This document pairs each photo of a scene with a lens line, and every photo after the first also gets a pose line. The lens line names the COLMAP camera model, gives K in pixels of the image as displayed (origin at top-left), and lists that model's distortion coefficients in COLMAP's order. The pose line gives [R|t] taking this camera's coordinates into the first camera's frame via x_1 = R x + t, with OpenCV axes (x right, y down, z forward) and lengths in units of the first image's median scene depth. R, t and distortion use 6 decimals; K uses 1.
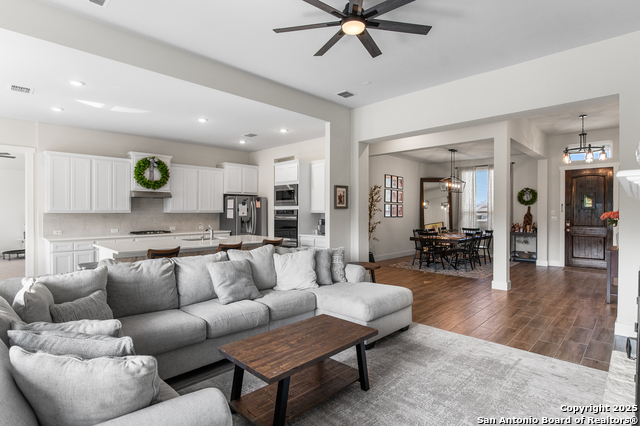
lens RADIAL K [[327.5, 0, 318.0], [0, 327.5, 215.3], [0, 0, 1]] dist [-0.002731, -0.002079]
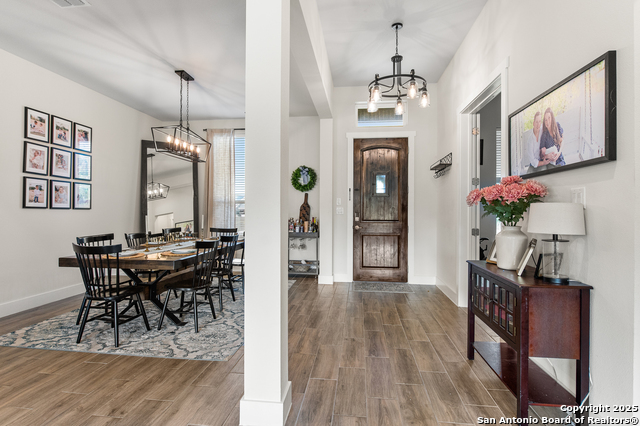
lens RADIAL K [[327.5, 0, 316.8], [0, 327.5, 211.1], [0, 0, 1]] dist [-0.002731, -0.002079]
pose [[0.797202, -0.000588, 0.603713, 0.296401], [0.004558, 0.999977, -0.005045, 0.015277], [-0.603696, 0.006774, 0.797186, 0.522853]]
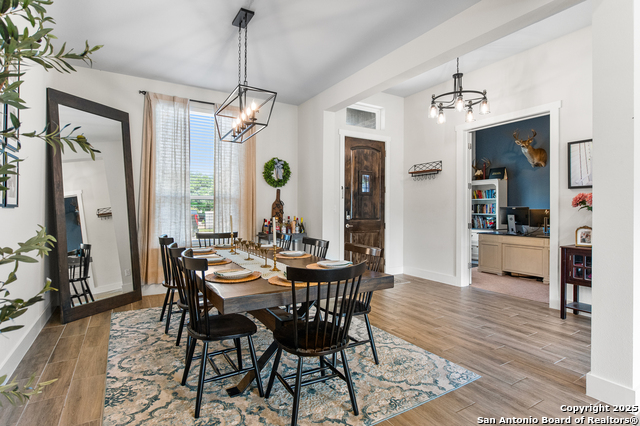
lens RADIAL K [[327.5, 0, 316.6], [0, 327.5, 209.7], [0, 0, 1]] dist [-0.002731, -0.002079]
pose [[0.253733, -0.004975, 0.967261, 0.096765], [0.007995, 0.999963, 0.003046, 0.010271], [-0.967241, 0.006961, 0.253764, 0.913351]]
